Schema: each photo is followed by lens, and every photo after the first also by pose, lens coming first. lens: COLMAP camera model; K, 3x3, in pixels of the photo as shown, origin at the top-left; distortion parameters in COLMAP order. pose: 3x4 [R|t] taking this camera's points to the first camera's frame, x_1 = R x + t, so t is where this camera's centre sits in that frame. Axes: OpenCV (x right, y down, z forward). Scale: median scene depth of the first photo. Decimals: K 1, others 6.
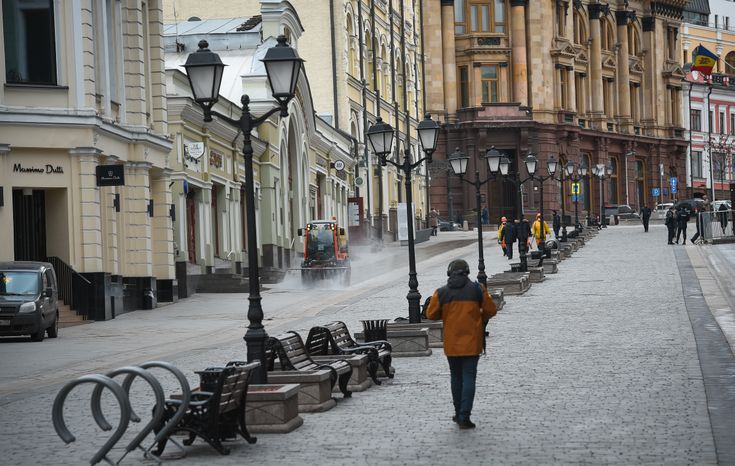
lens RADIAL K [[3008.0, 0, 368.7], [0, 3008.0, 264.3], [0, 0, 1]] dist [0.435375, 0.000000]
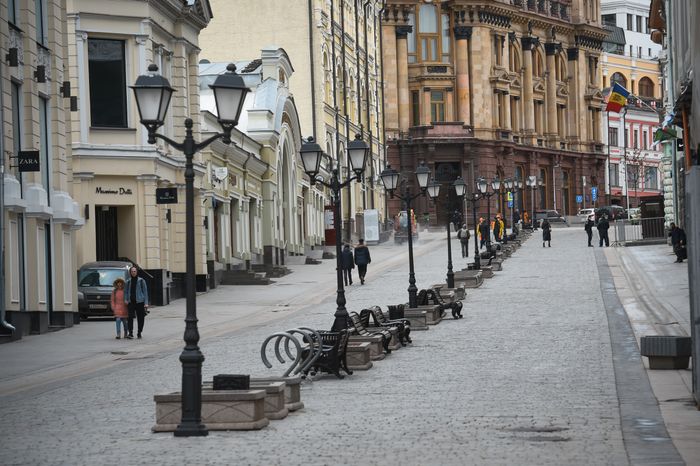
lens RADIAL K [[2717.2, 0, 349.9], [0, 2717.2, 232.9], [0, 0, 1]] dist [0.255308, 0.000000]
pose [[0.999926, 0.004965, 0.011063, -0.011230], [-0.004864, 0.999946, -0.009206, -0.001617], [-0.011109, 0.009151, 0.999896, -0.112986]]
